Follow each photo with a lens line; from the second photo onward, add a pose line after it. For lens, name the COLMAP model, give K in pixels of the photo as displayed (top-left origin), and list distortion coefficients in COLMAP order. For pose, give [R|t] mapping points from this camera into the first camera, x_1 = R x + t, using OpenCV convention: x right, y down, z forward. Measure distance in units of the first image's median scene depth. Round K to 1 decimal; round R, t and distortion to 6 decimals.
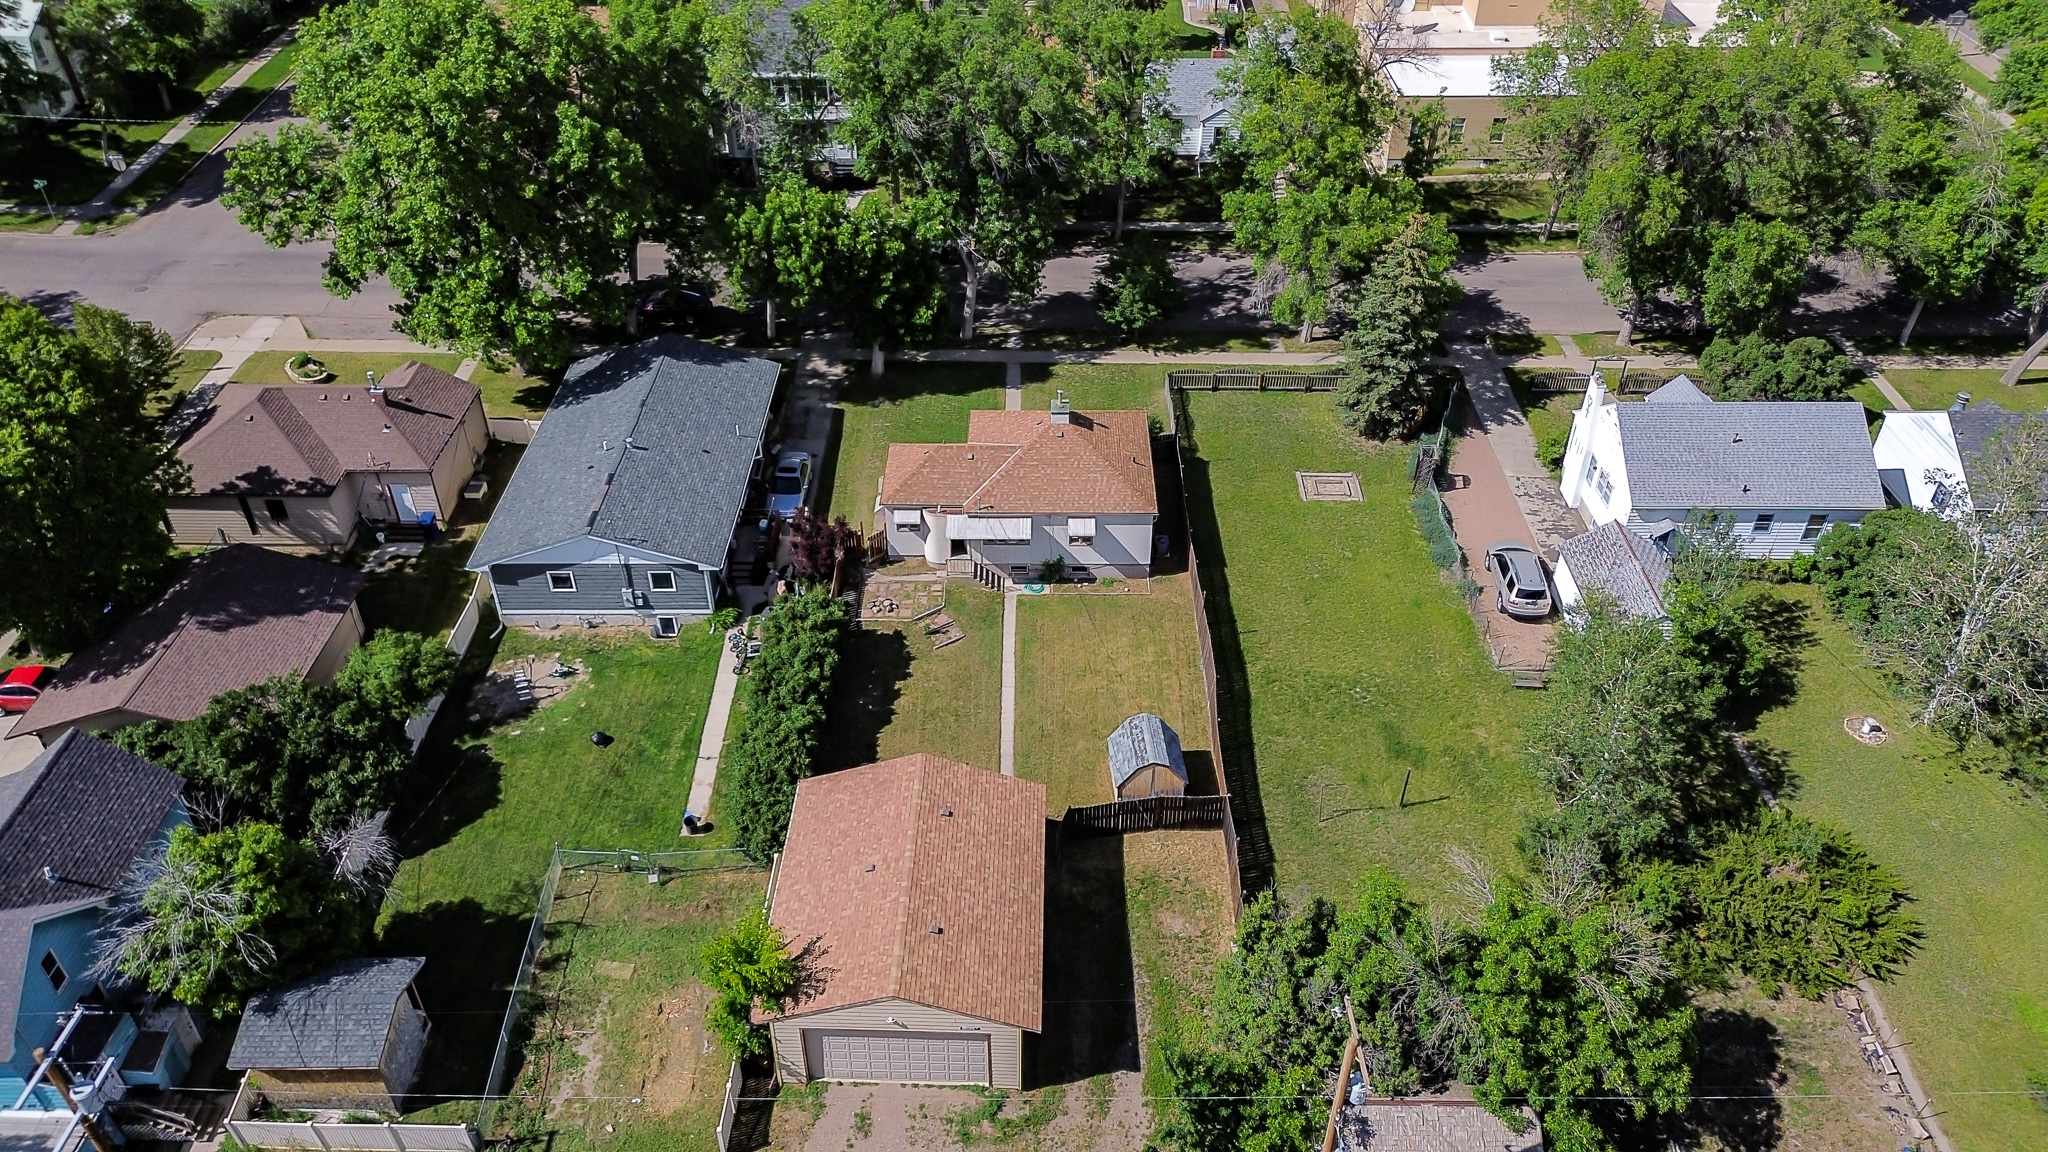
lens RADIAL K [[1455.5, 0, 1028.4], [0, 1455.5, 575.0], [0, 0, 1]] dist [0.032486, -0.043221]
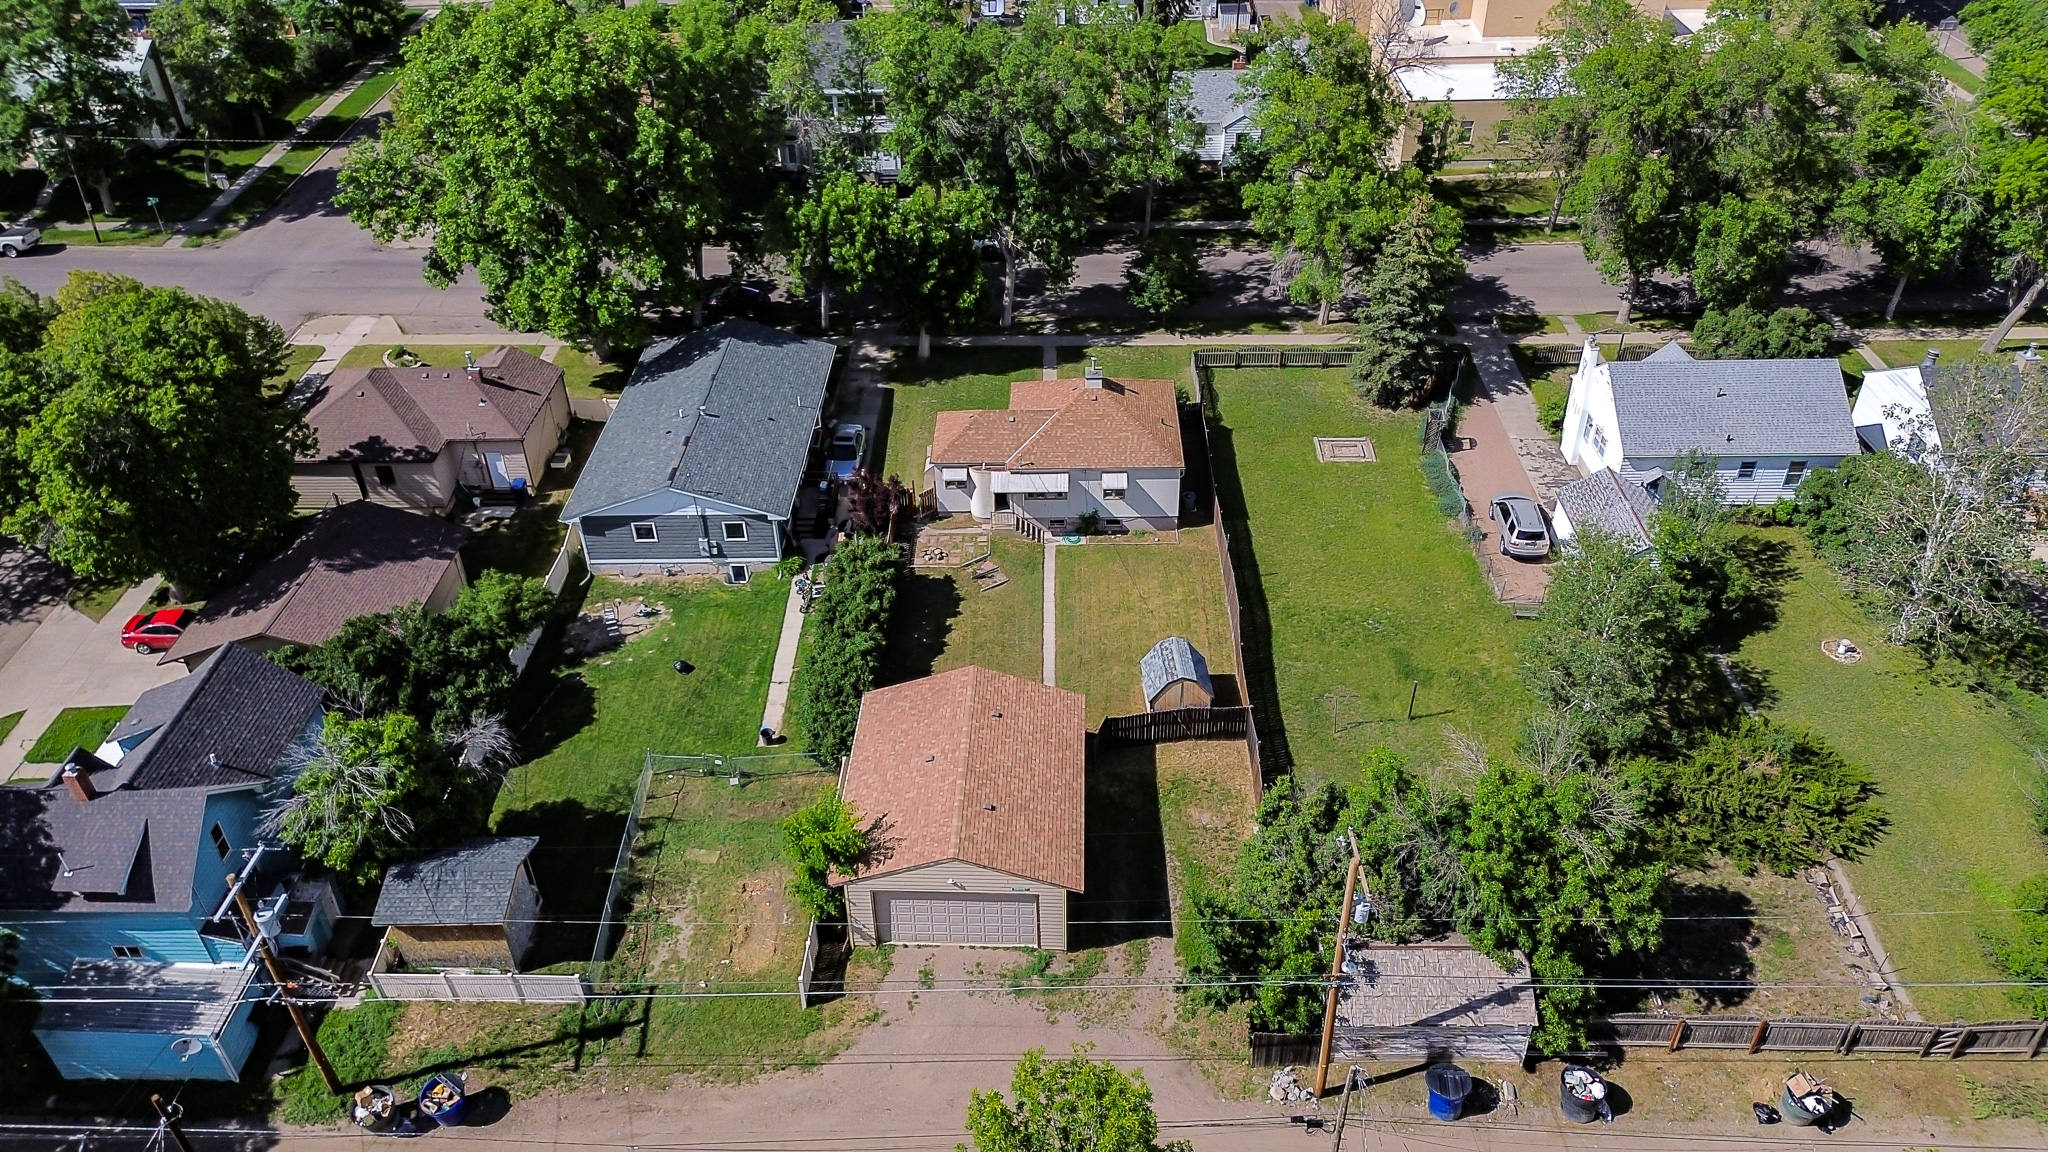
lens RADIAL K [[1455.5, 0, 1024.4], [0, 1455.5, 579.8], [0, 0, 1]] dist [0.032486, -0.043221]
pose [[0.999635, -0.009491, -0.025287, -0.004548], [0.008829, 0.999618, -0.026177, 0.070090], [0.025526, 0.025944, 0.999337, -0.092365]]
